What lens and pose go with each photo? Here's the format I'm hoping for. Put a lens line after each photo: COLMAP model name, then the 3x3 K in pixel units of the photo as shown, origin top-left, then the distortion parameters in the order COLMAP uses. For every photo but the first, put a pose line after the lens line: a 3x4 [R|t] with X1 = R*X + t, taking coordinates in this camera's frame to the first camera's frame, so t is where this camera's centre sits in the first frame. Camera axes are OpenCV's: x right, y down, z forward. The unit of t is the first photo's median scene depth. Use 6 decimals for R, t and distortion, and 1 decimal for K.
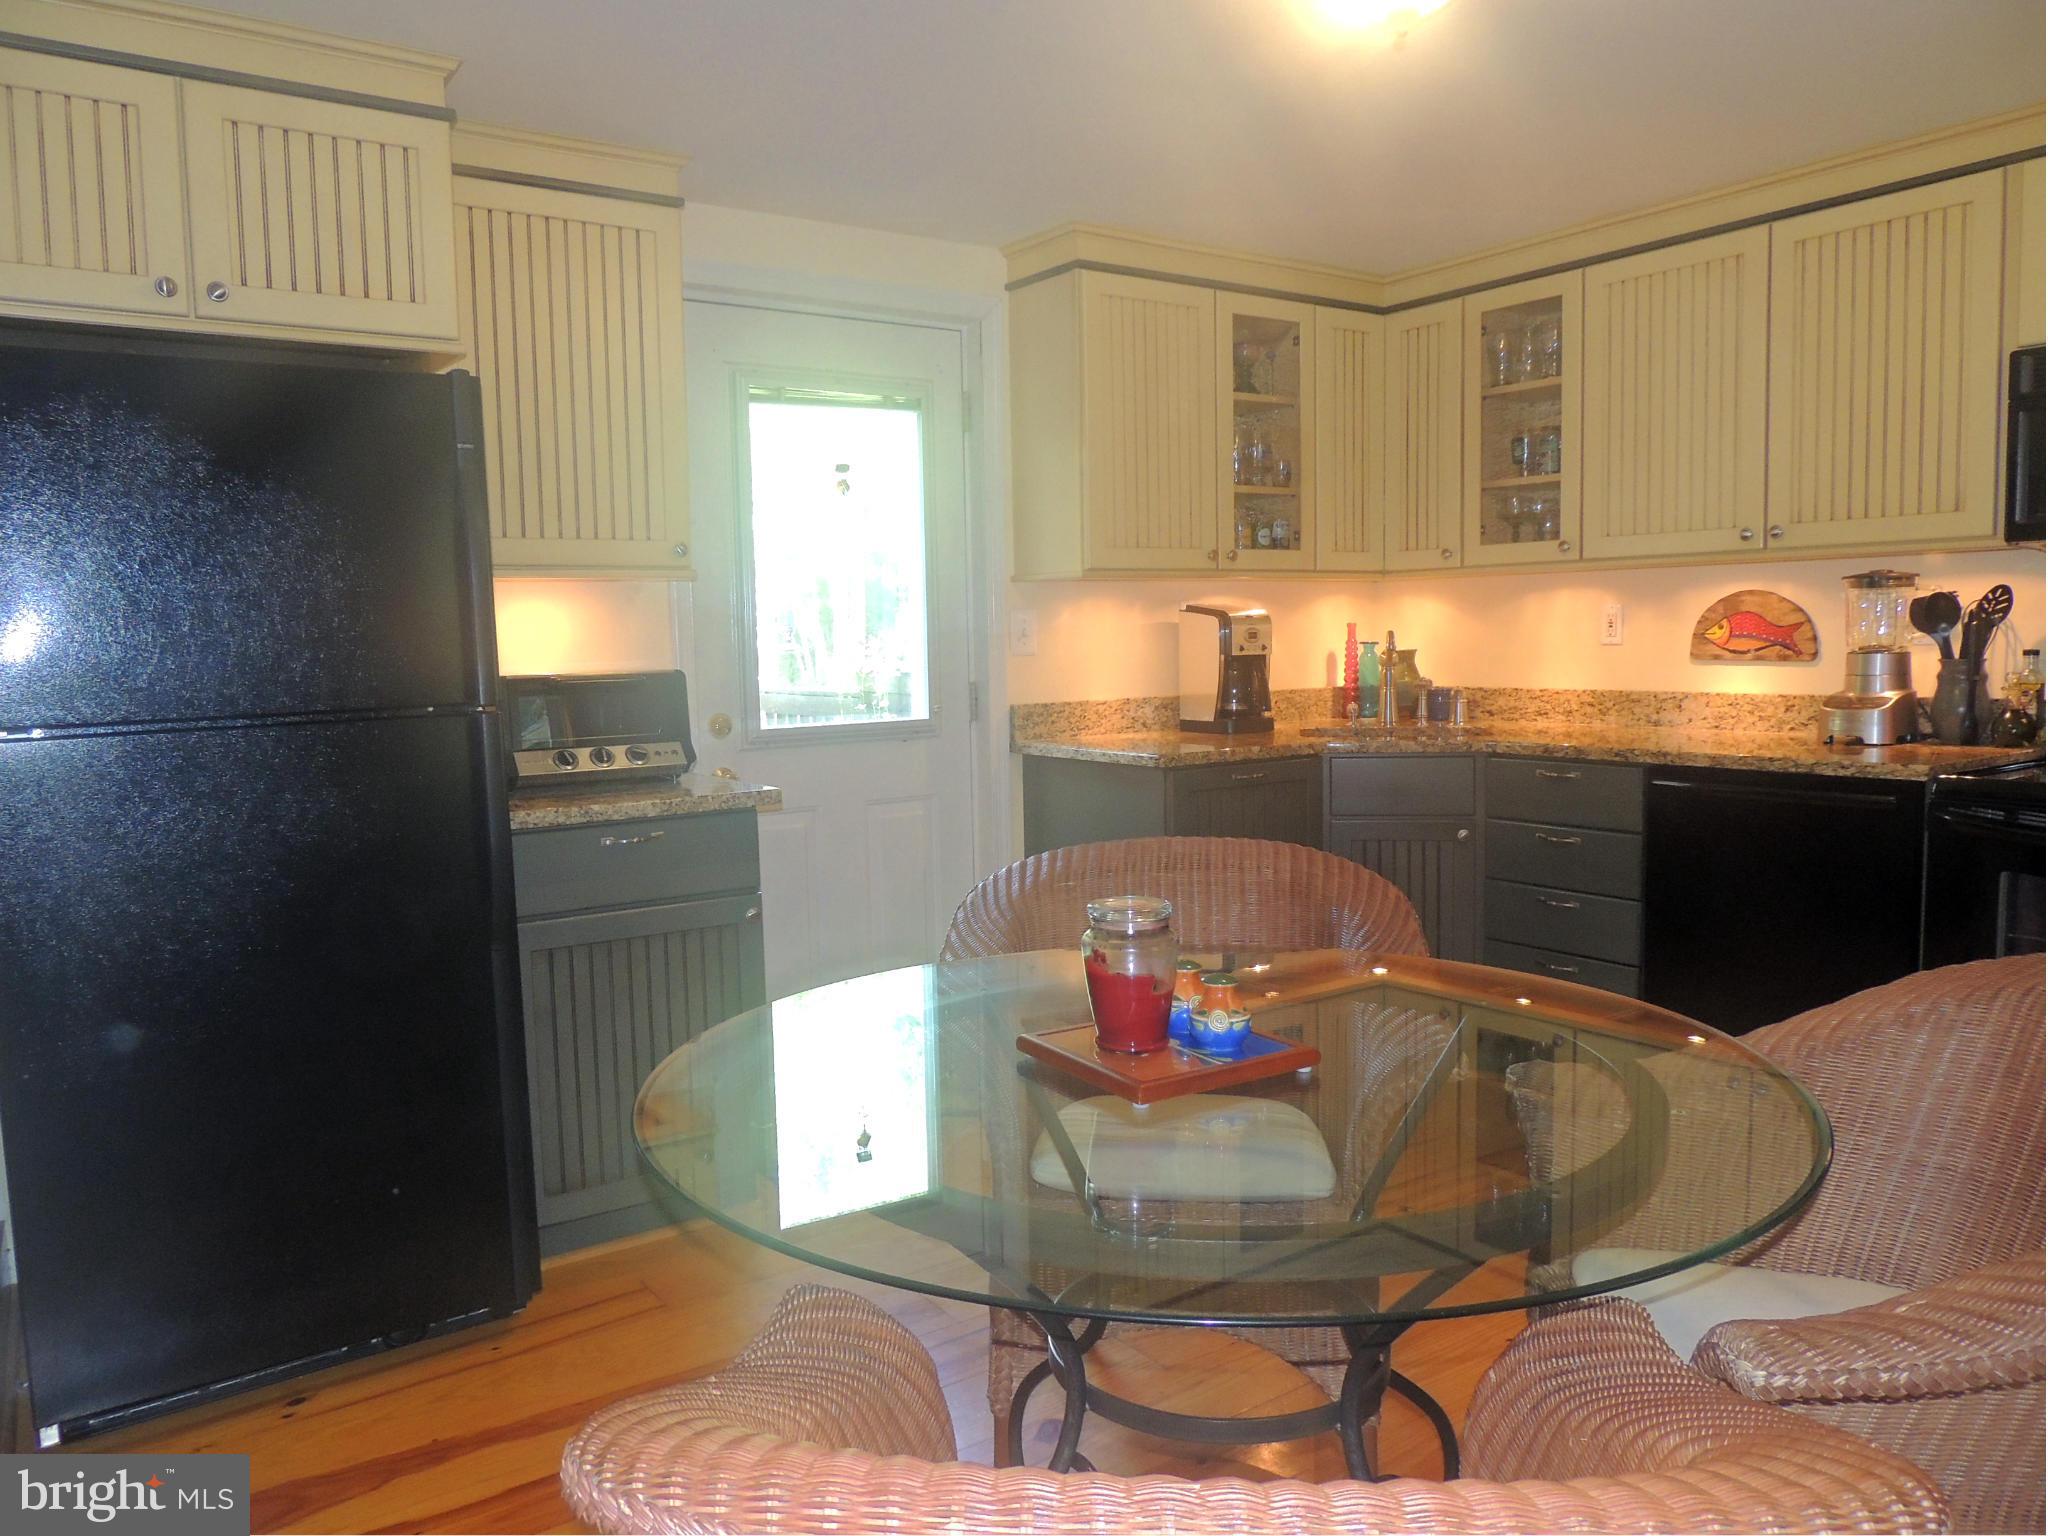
lens RADIAL K [[1450.3, 0, 1024.0], [0, 1450.3, 768.0], [0, 0, 1]] dist [-0.020085, -0.002641]
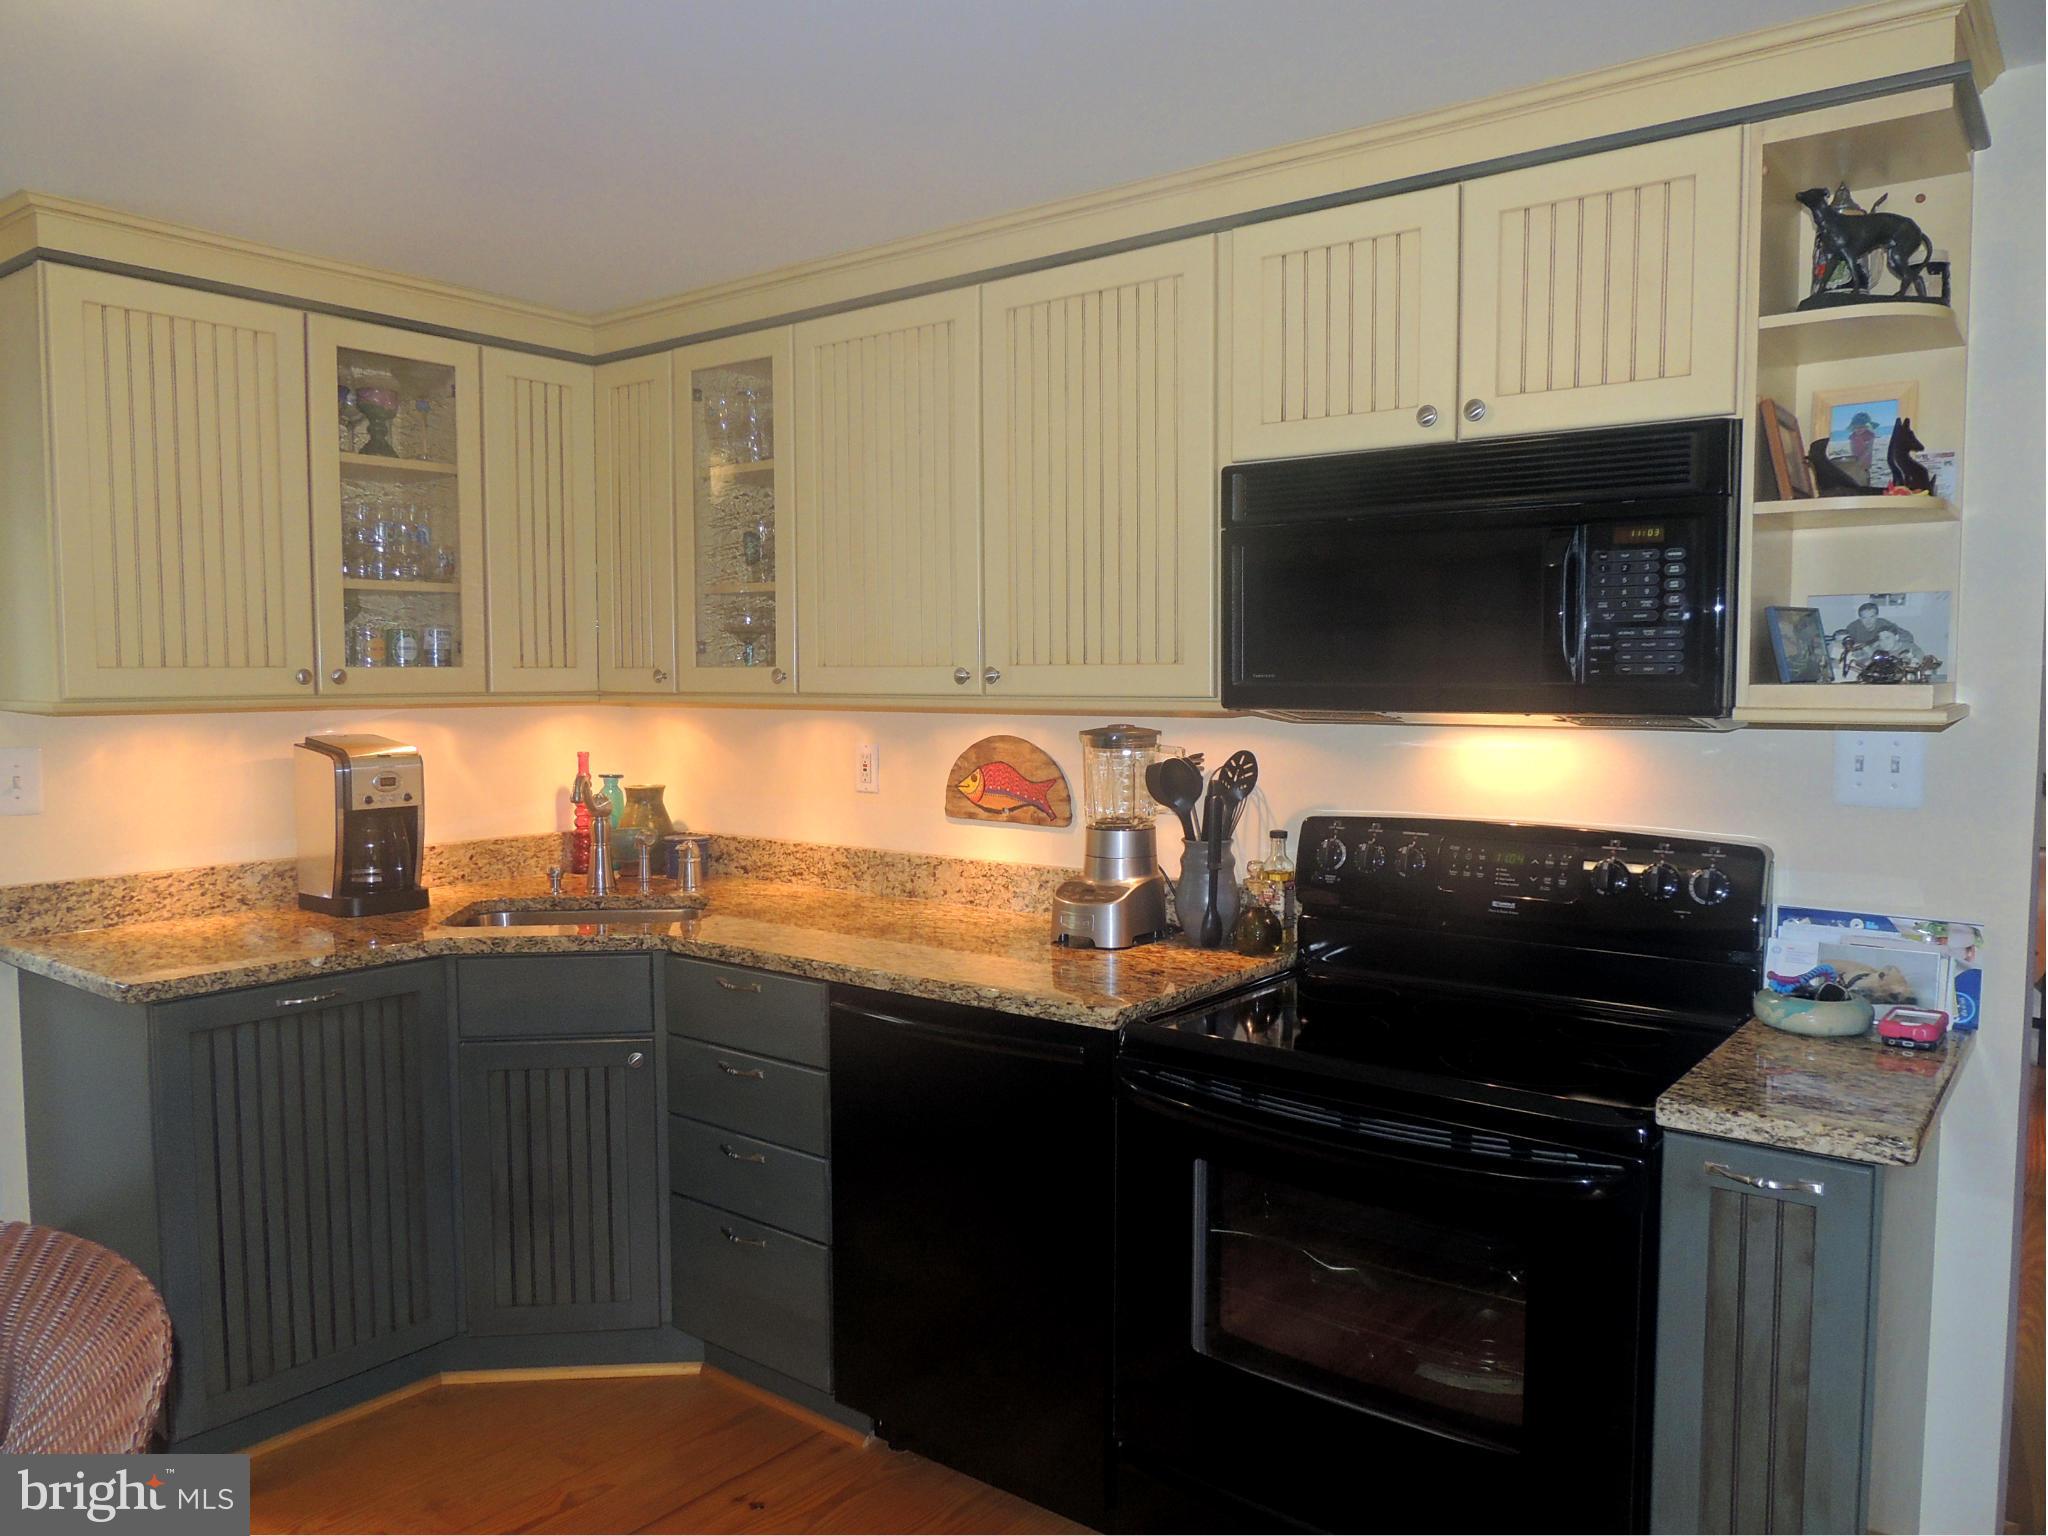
lens RADIAL K [[1450.3, 0, 1024.0], [0, 1450.3, 768.0], [0, 0, 1]] dist [-0.020085, -0.002641]
pose [[0.955318, 0.000390, 0.295580, 0.264408], [0.009150, 0.999481, -0.030891, -0.076998], [-0.295439, 0.032215, 0.954818, 0.212162]]
